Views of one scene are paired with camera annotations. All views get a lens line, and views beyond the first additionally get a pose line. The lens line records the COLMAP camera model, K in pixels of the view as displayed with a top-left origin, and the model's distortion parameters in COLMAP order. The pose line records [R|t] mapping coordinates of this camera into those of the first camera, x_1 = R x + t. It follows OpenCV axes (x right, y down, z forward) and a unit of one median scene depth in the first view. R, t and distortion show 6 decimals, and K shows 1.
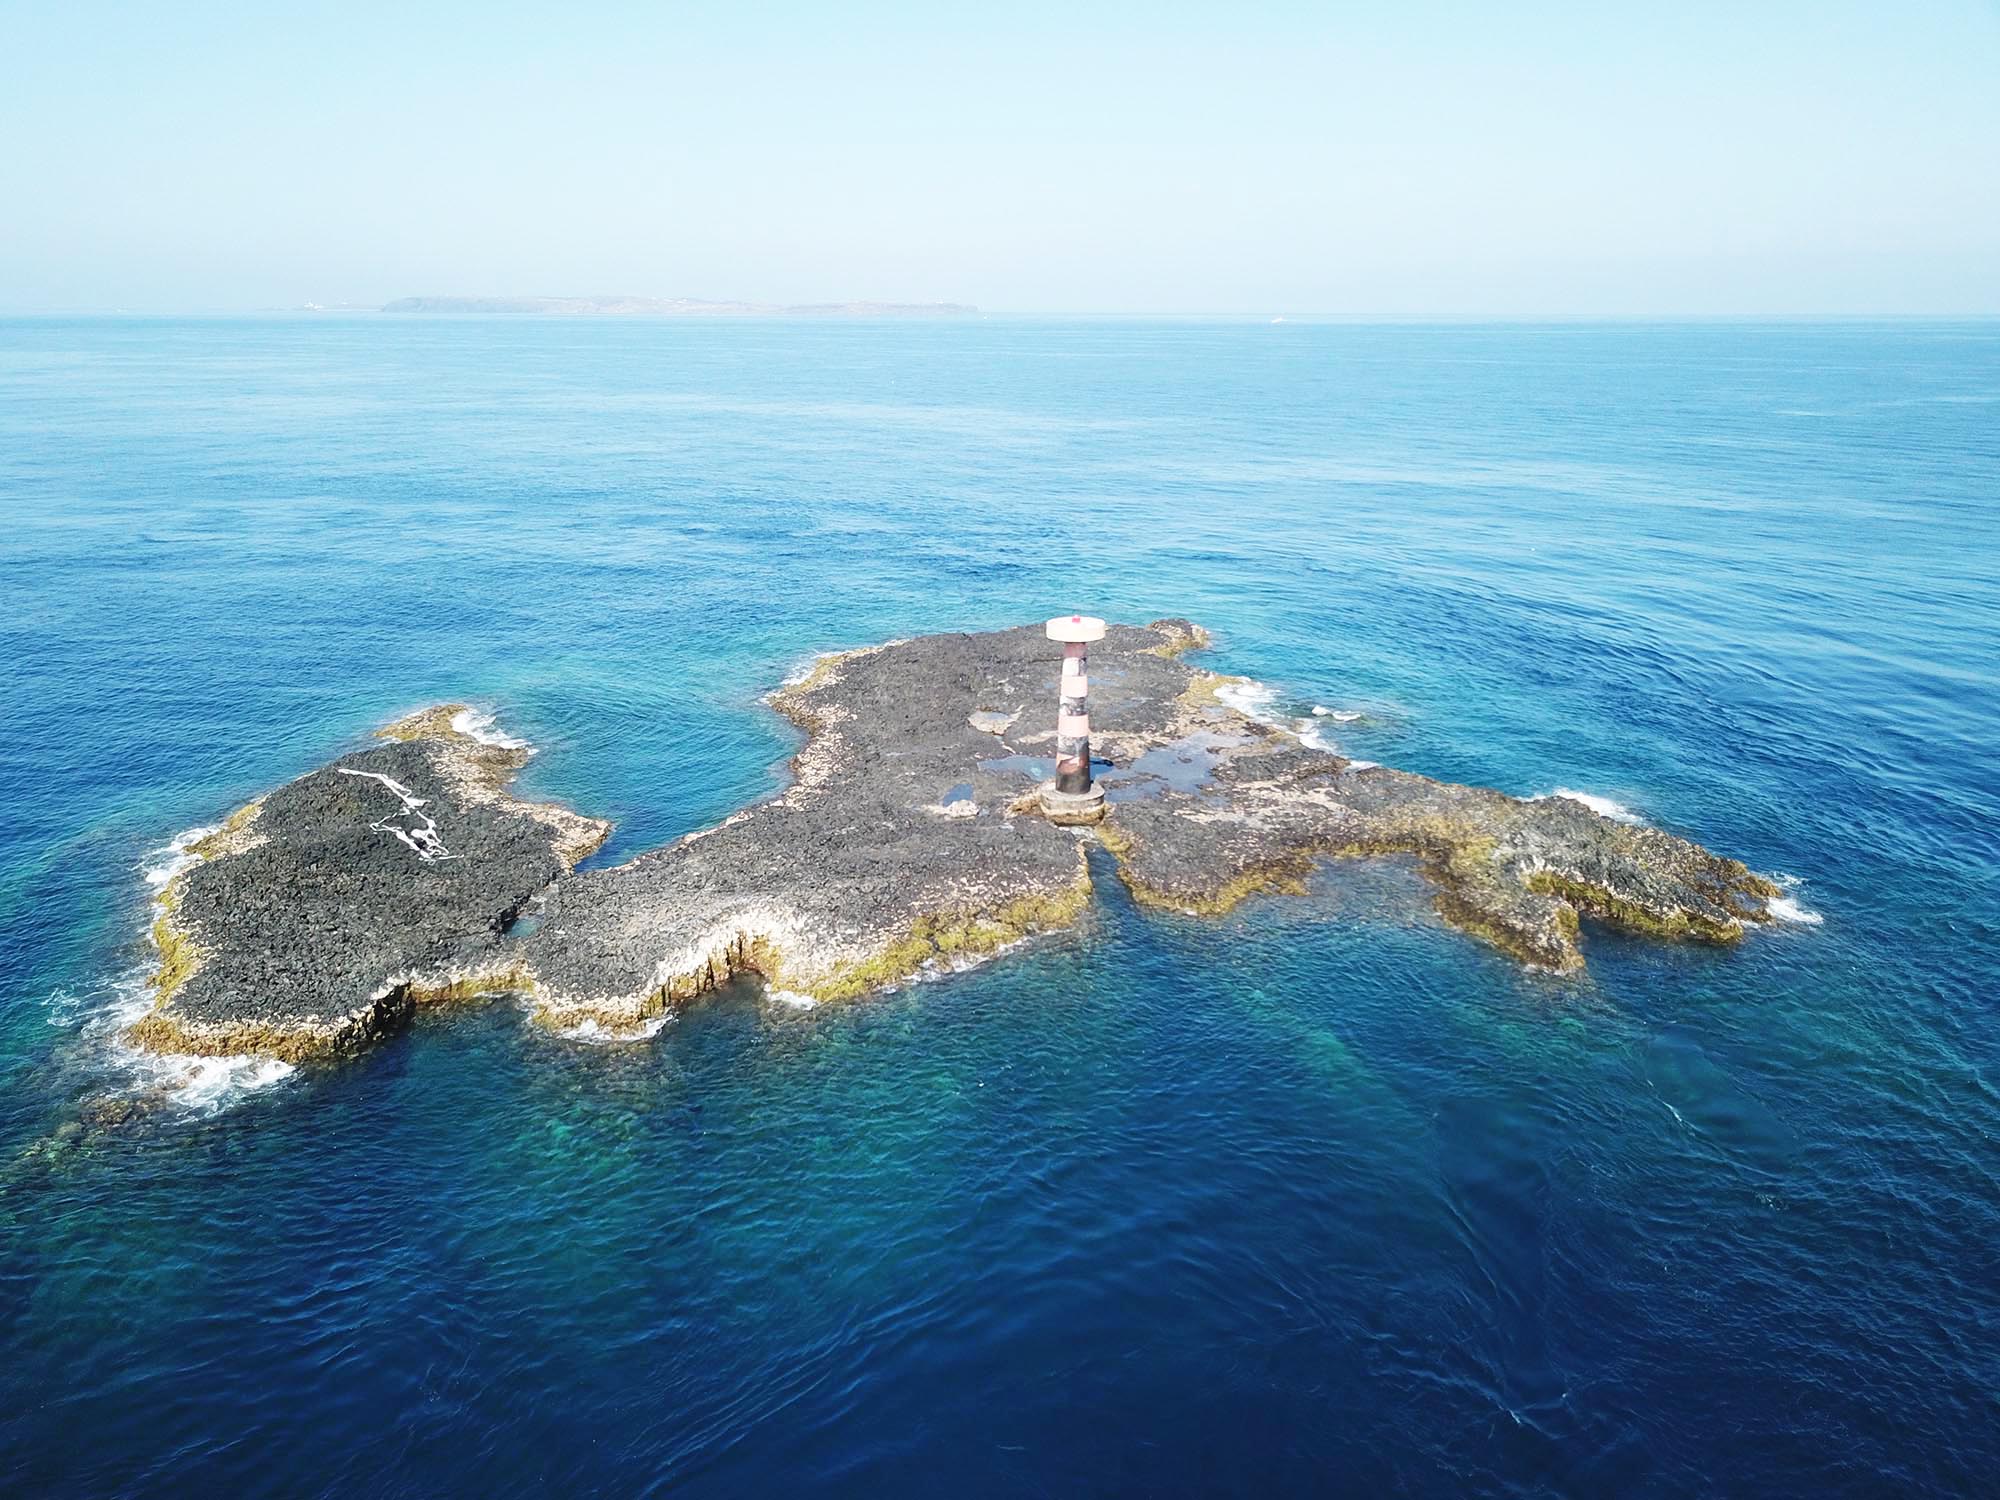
lens RADIAL K [[1527.4, 0, 986.0], [0, 1527.4, 749.2], [0, 0, 1]] dist [0.022451, -0.001424]
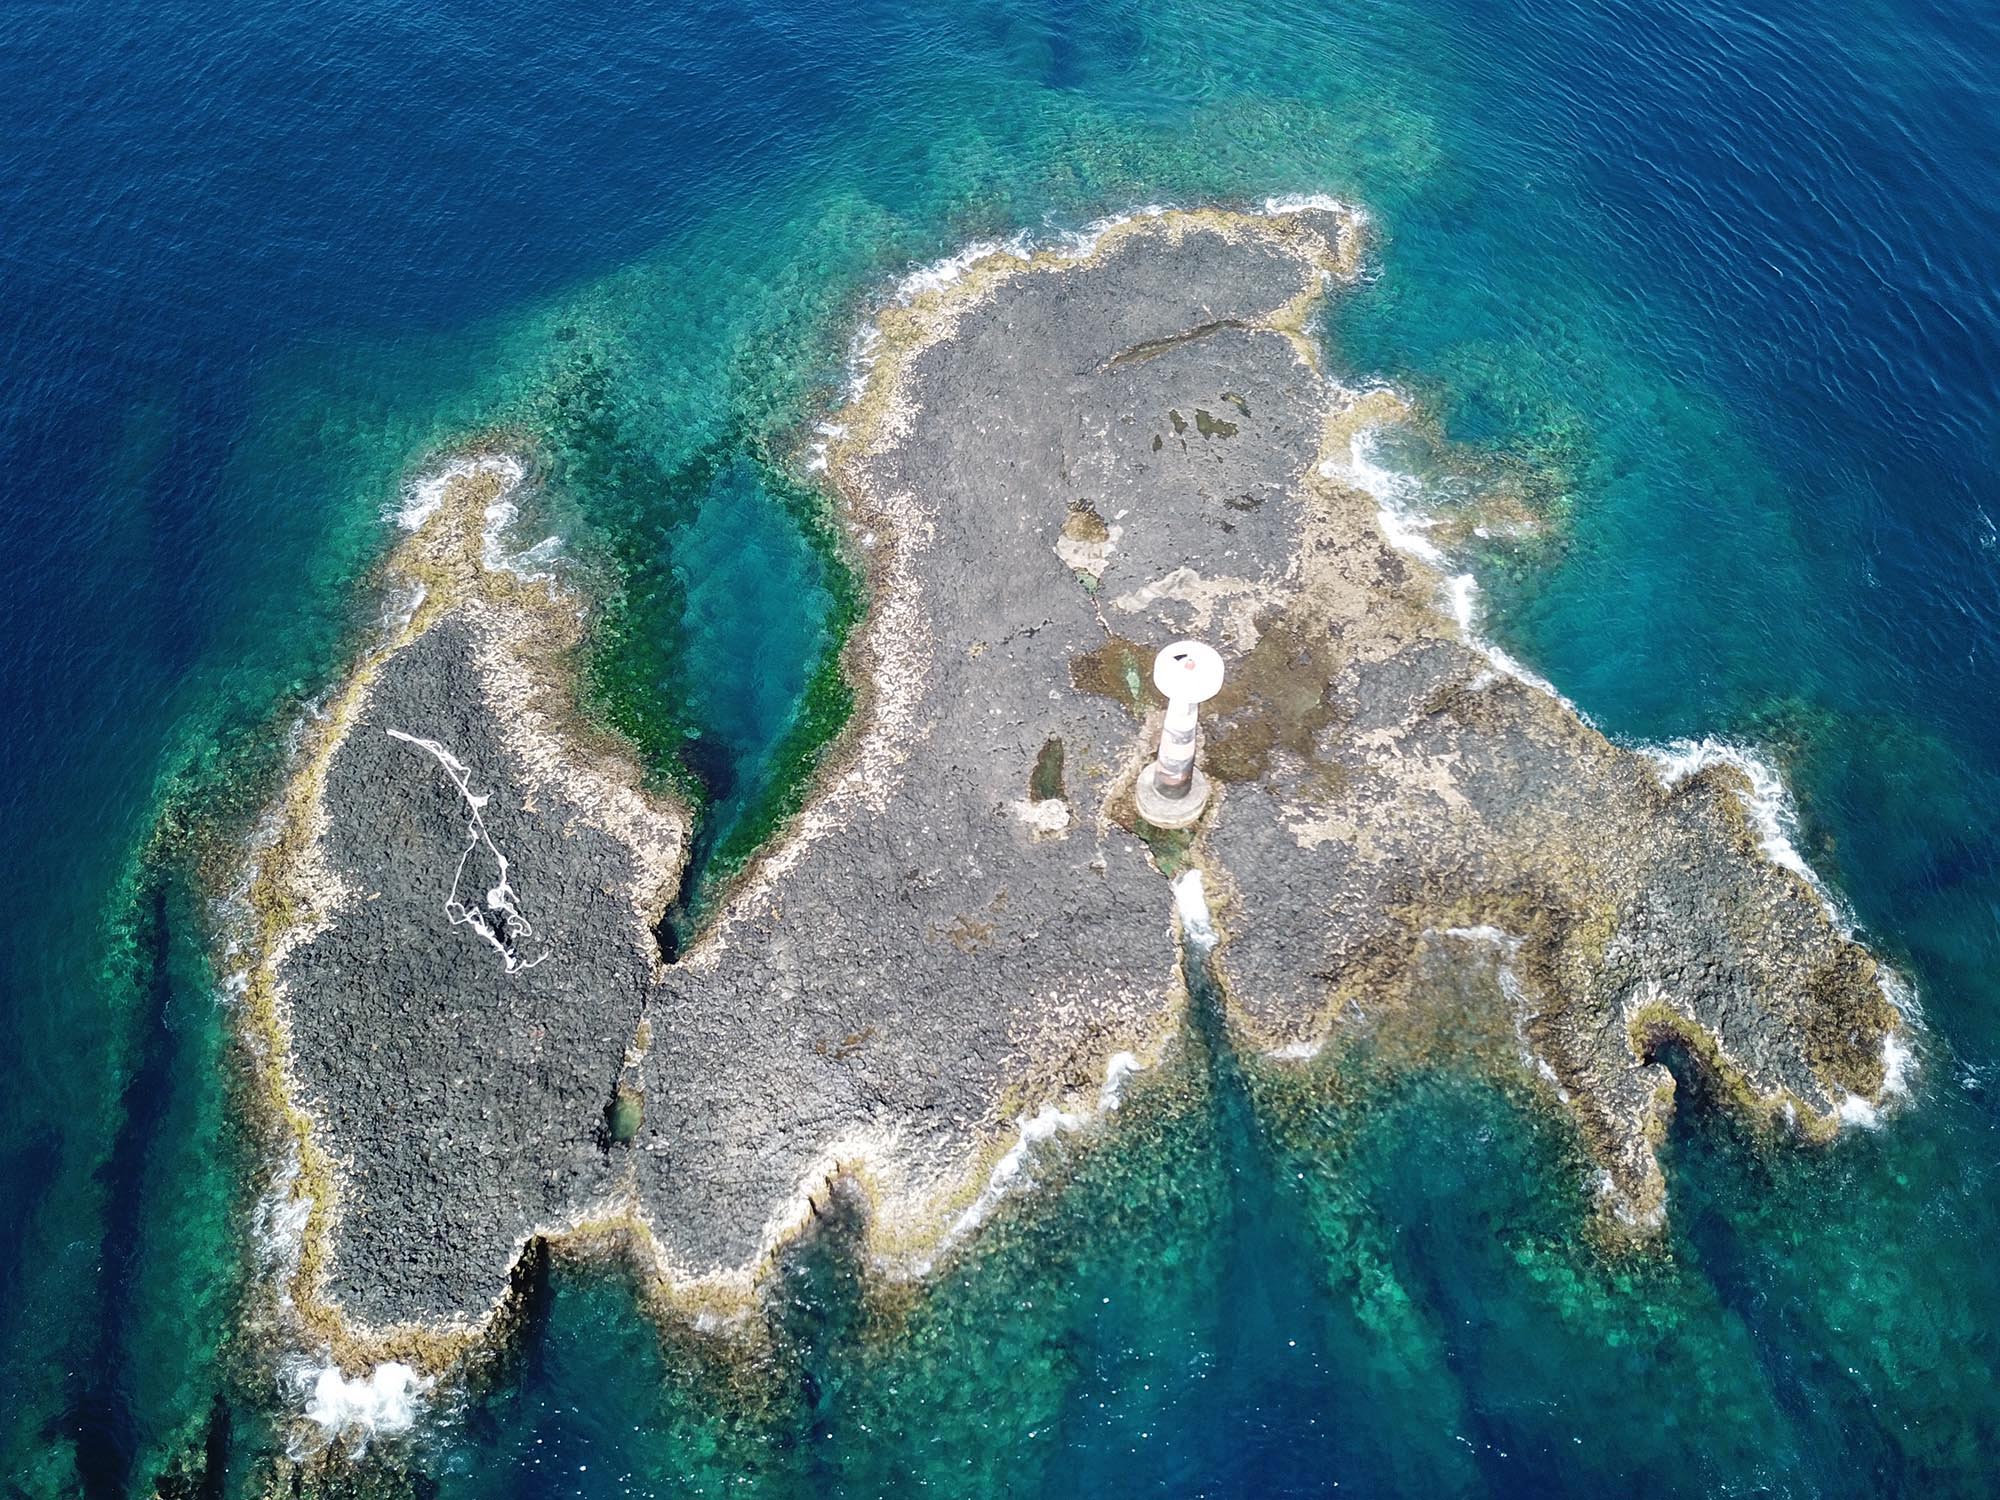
lens RADIAL K [[1498.1, 0, 985.8], [0, 1498.1, 783.8], [0, 0, 1]] dist [0.020258, 0.000382]
pose [[0.998968, 0.028328, -0.035489, -0.028075], [0.000467, 0.775090, 0.631850, -0.622893], [0.045407, -0.631215, 0.774278, 0.331445]]
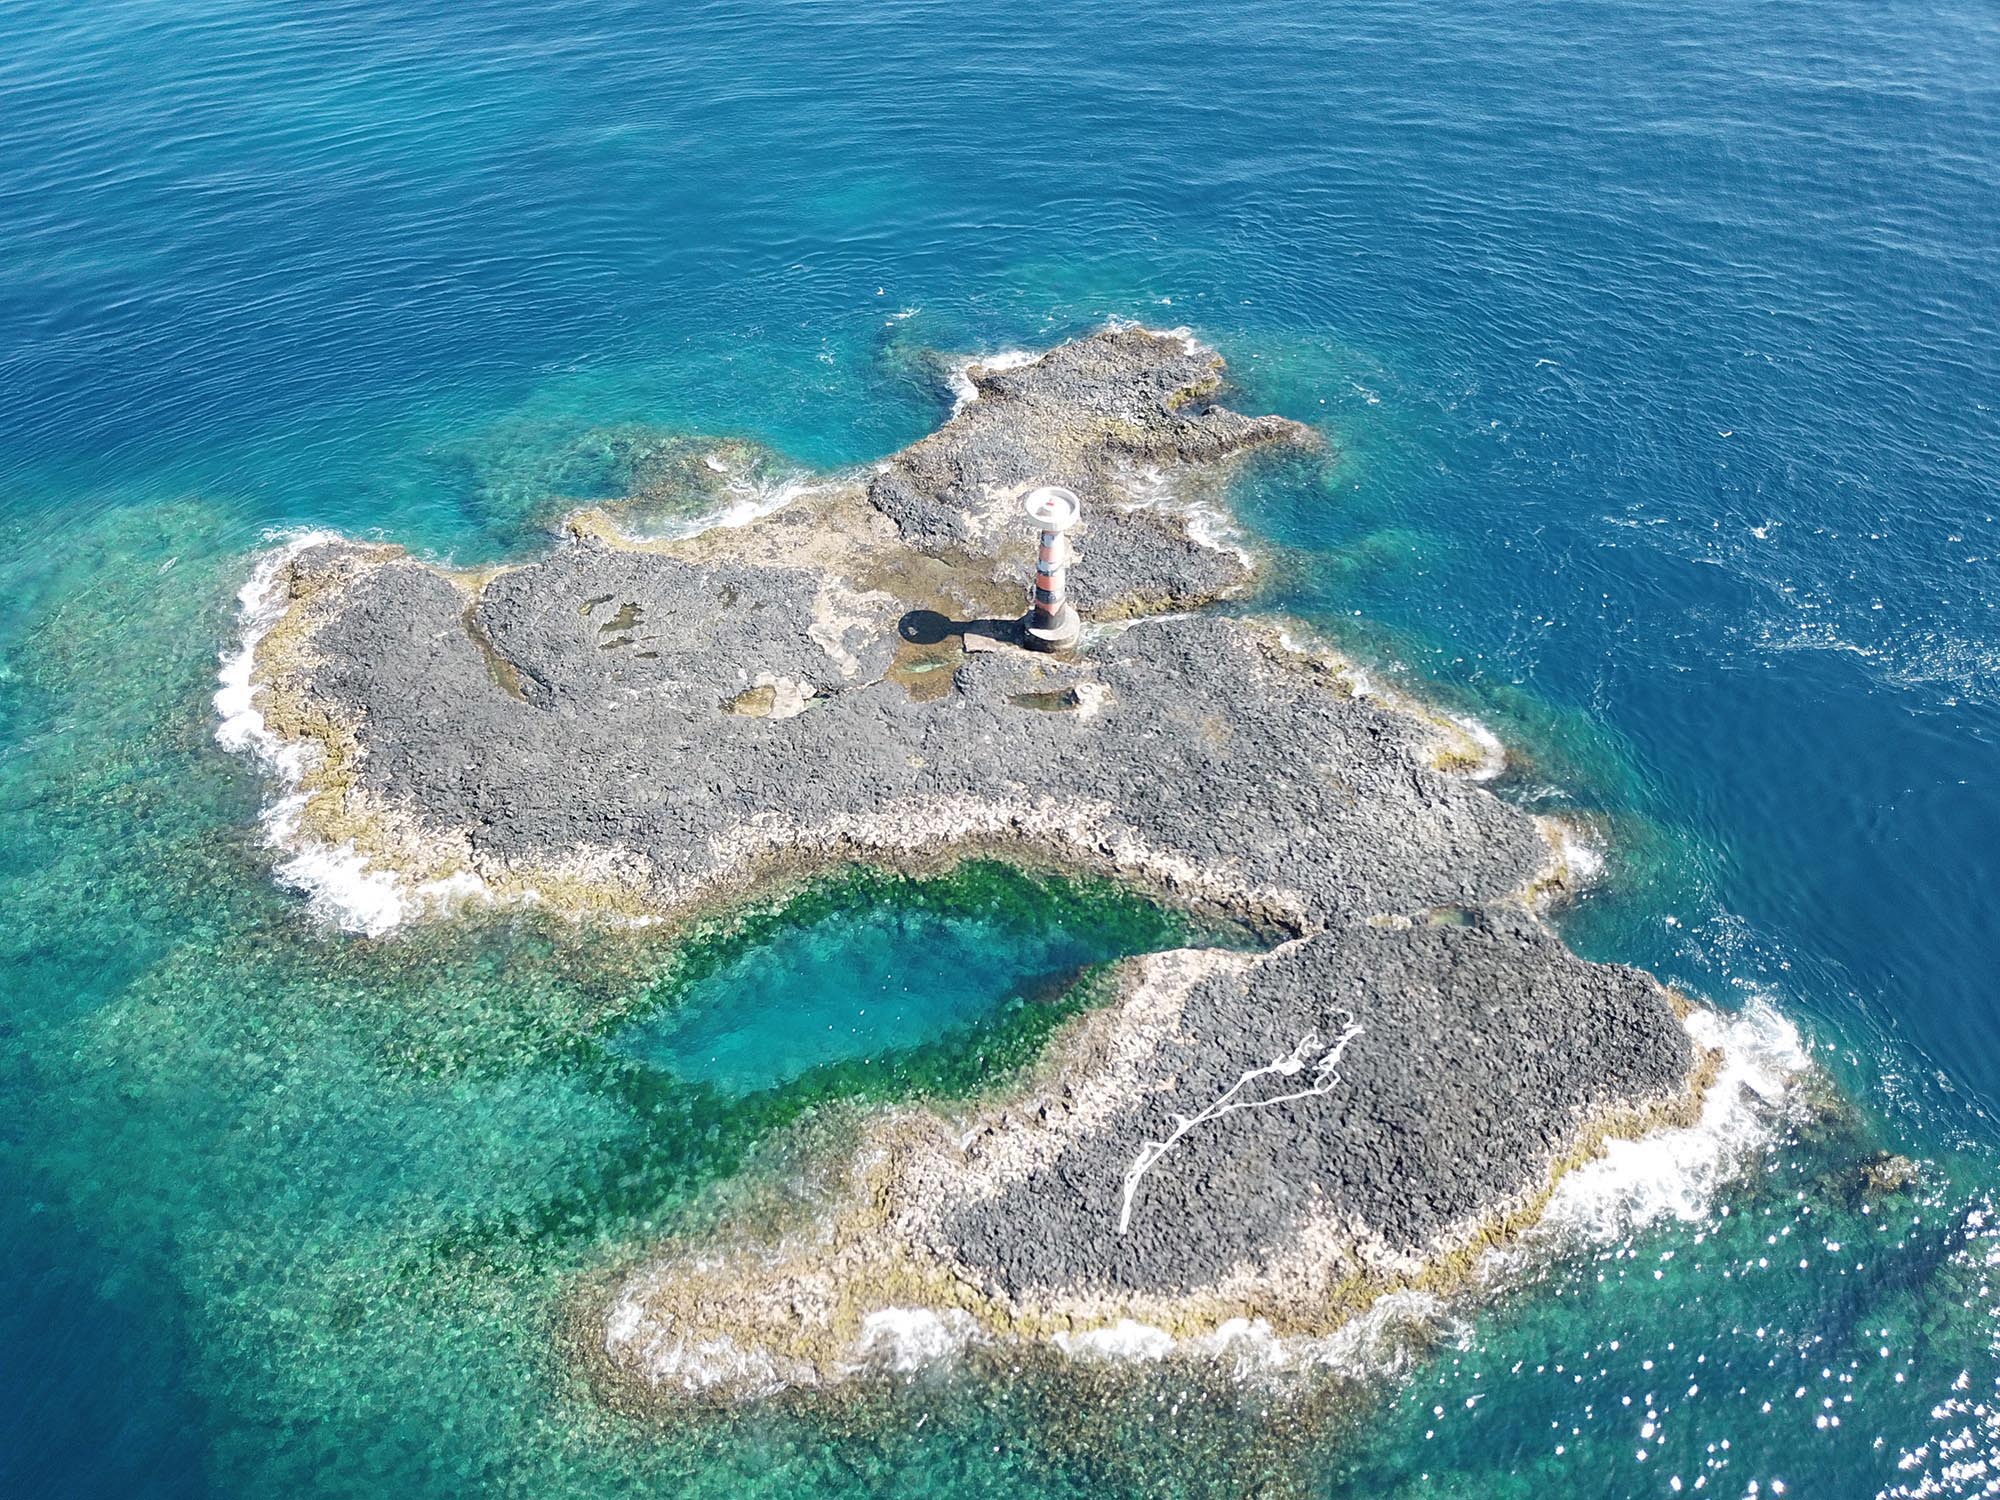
lens RADIAL K [[1450.0, 0, 1023.2], [0, 1450.0, 785.1], [0, 0, 1]] dist [0.088081, -0.000702]
pose [[-0.105081, -0.766758, 0.633278, -0.836865], [0.277667, 0.588855, 0.759046, -0.844888], [-0.954913, 0.255602, 0.151026, 1.005822]]
